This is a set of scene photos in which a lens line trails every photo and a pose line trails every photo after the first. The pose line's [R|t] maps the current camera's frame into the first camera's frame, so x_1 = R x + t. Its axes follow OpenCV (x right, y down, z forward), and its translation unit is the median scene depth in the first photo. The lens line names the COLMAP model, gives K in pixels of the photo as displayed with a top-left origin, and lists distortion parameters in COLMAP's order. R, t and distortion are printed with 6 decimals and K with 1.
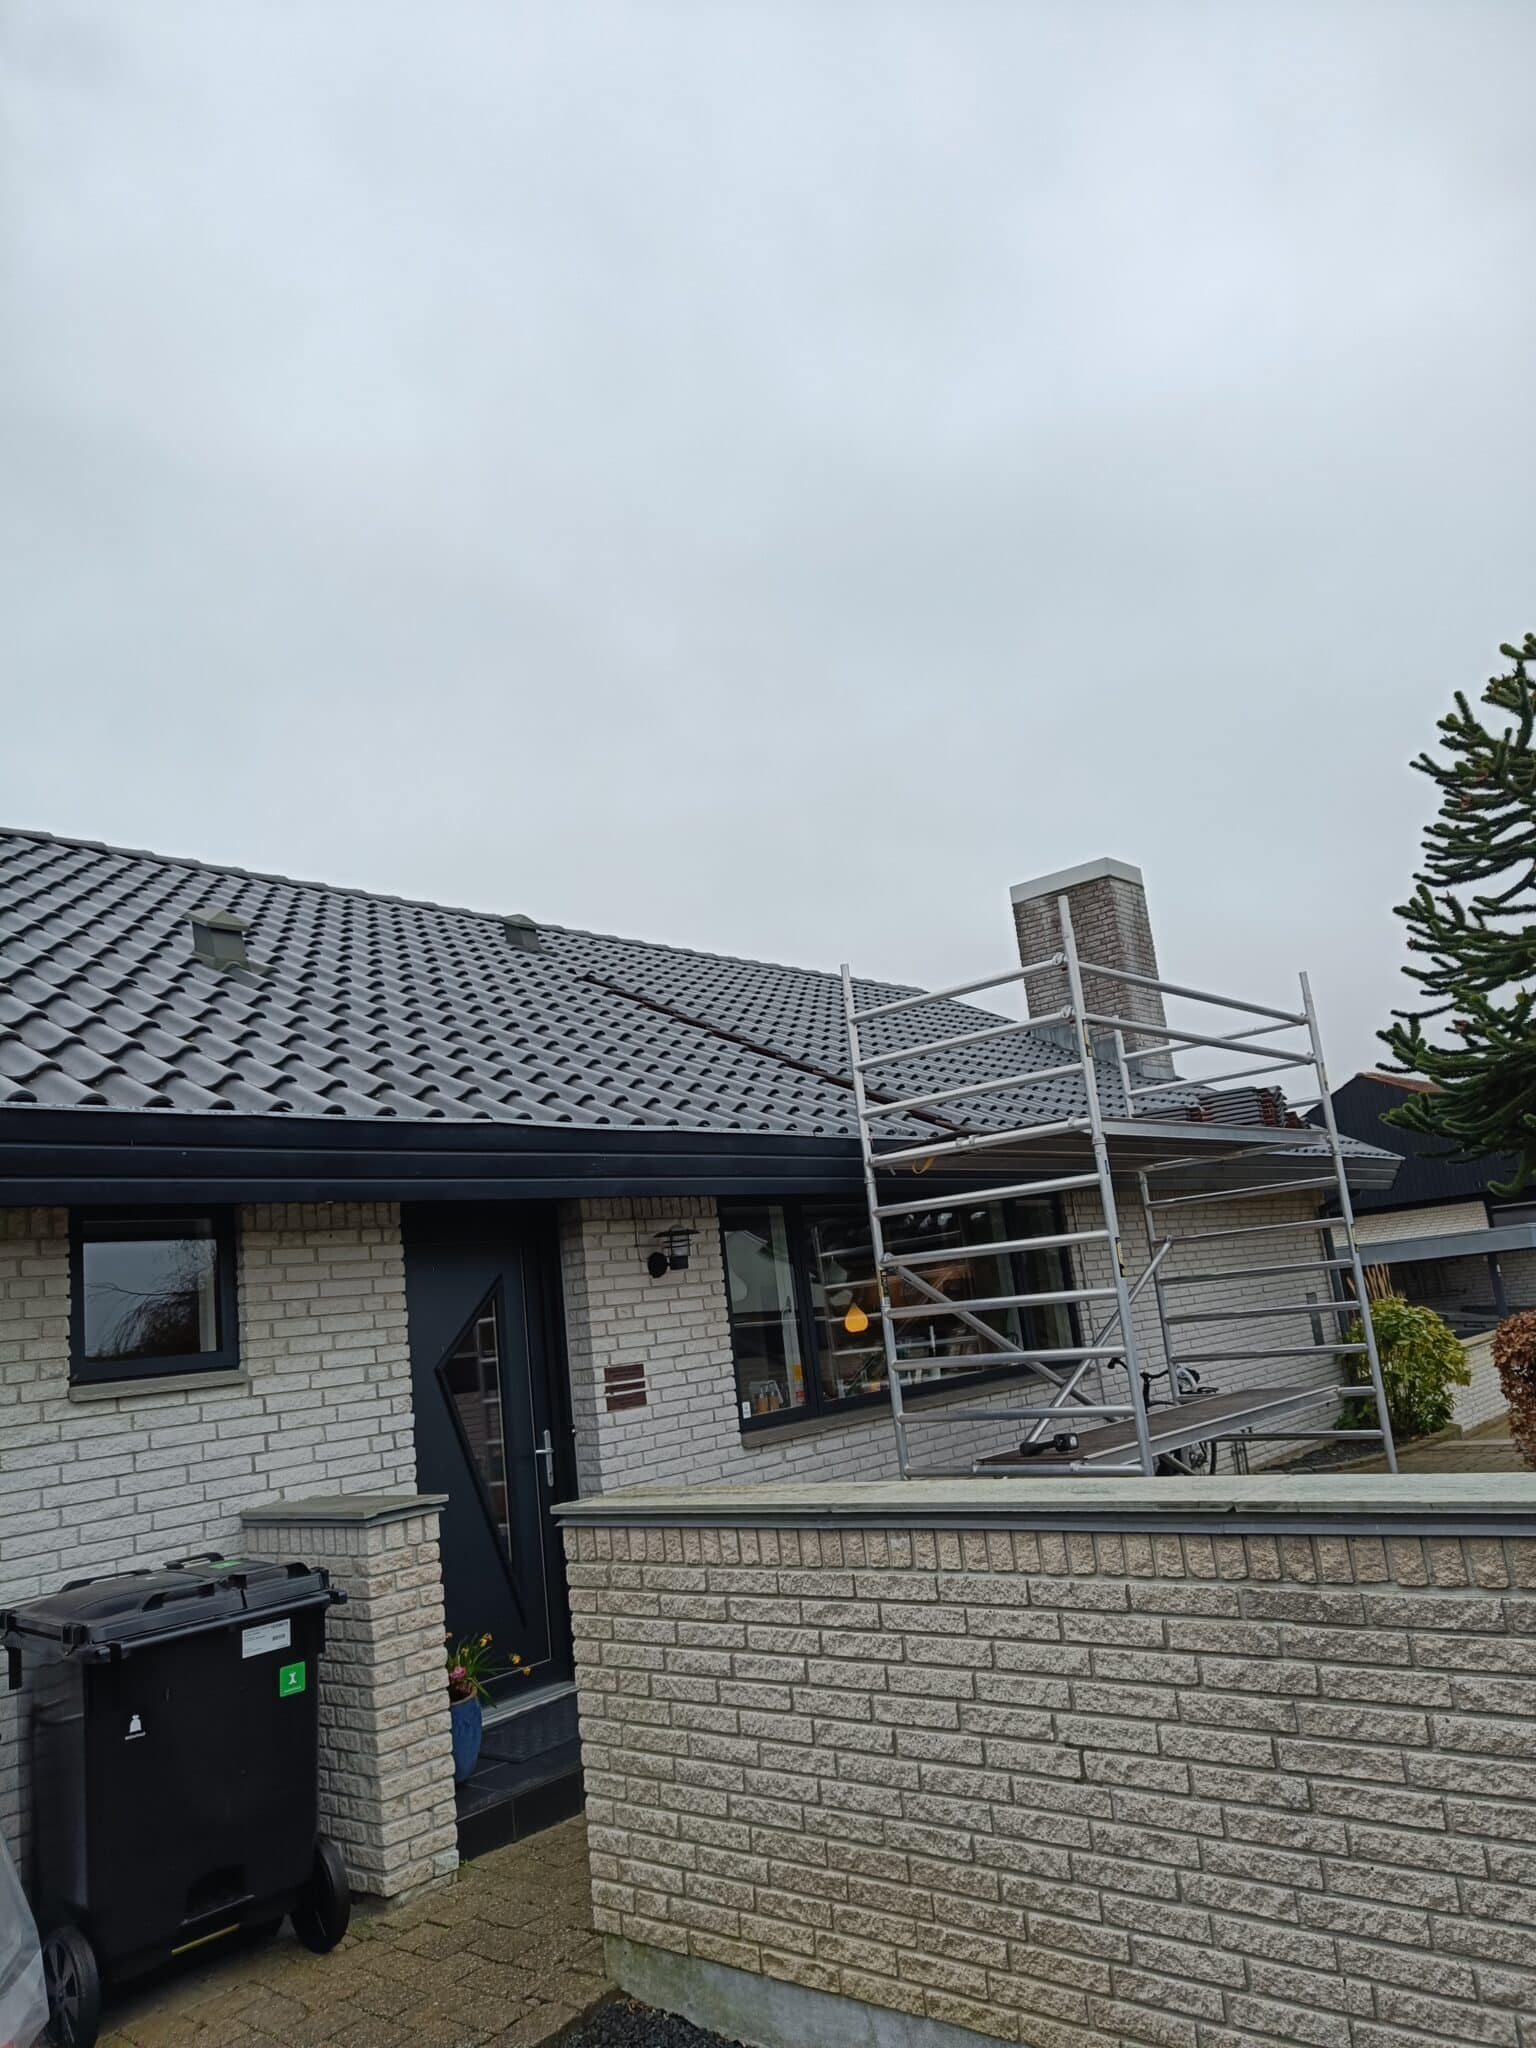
lens RADIAL K [[1429.4, 0, 768.0], [0, 1429.4, 1024.0], [0, 0, 1]] dist [0.004337, 0.005694]
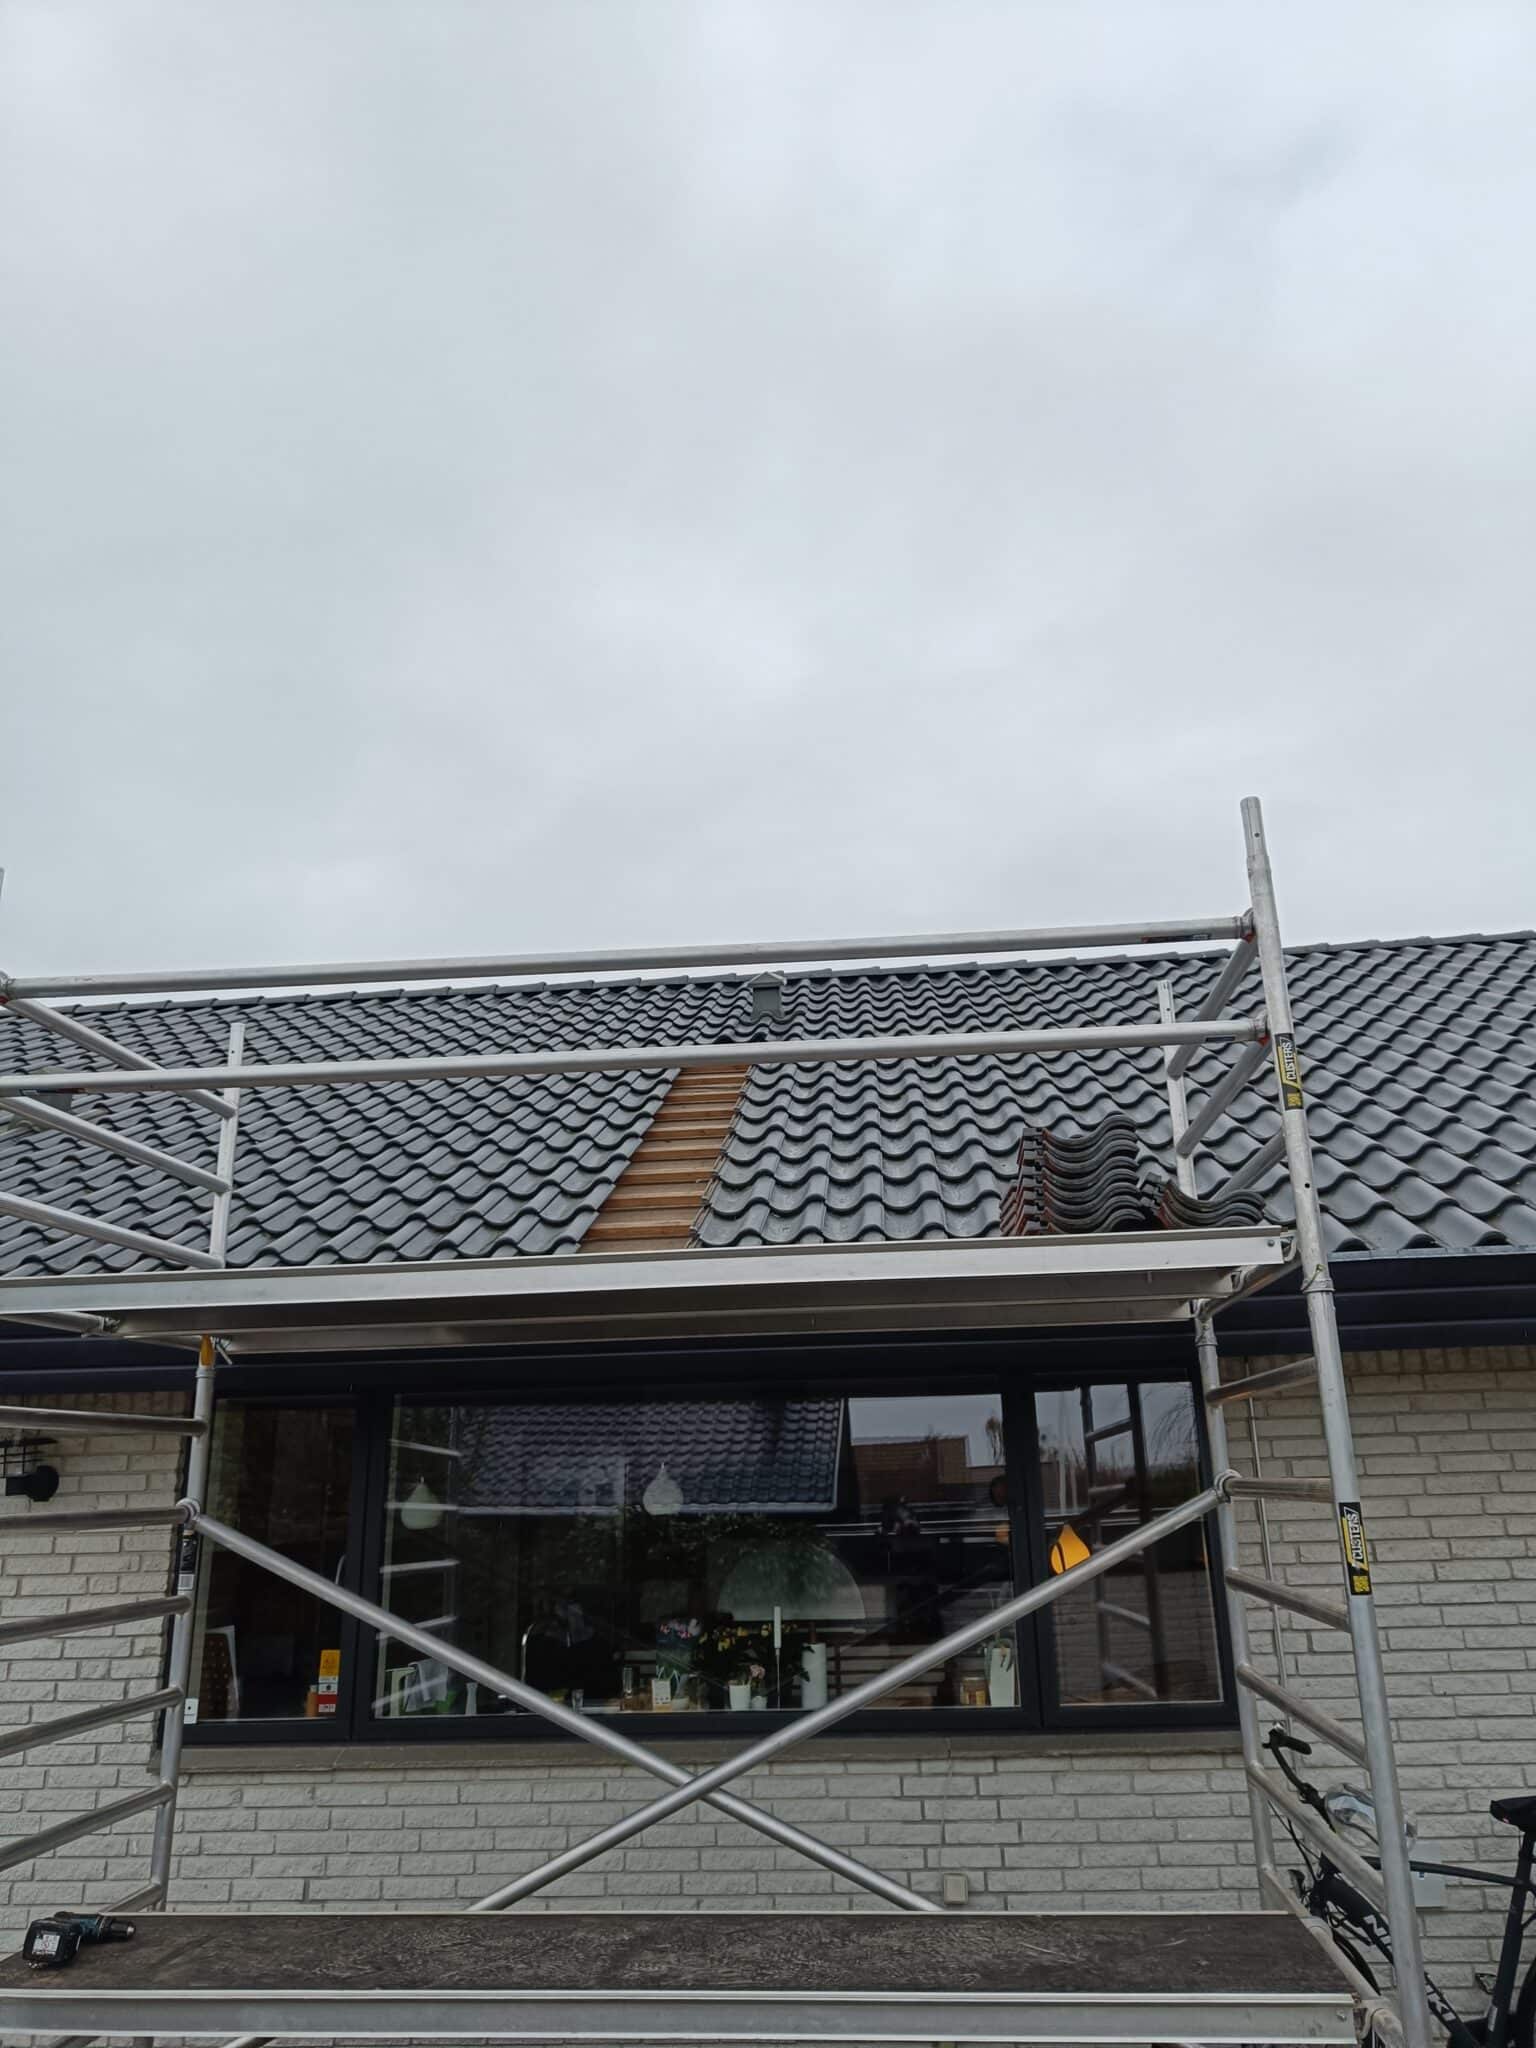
lens RADIAL K [[1429.4, 0, 768.0], [0, 1429.4, 1024.0], [0, 0, 1]] dist [0.004337, 0.005694]
pose [[0.540374, -0.183723, -0.821123, 0.080377], [0.125767, 0.982544, -0.137074, 0.008164], [0.831973, -0.029199, 0.554047, 0.091877]]
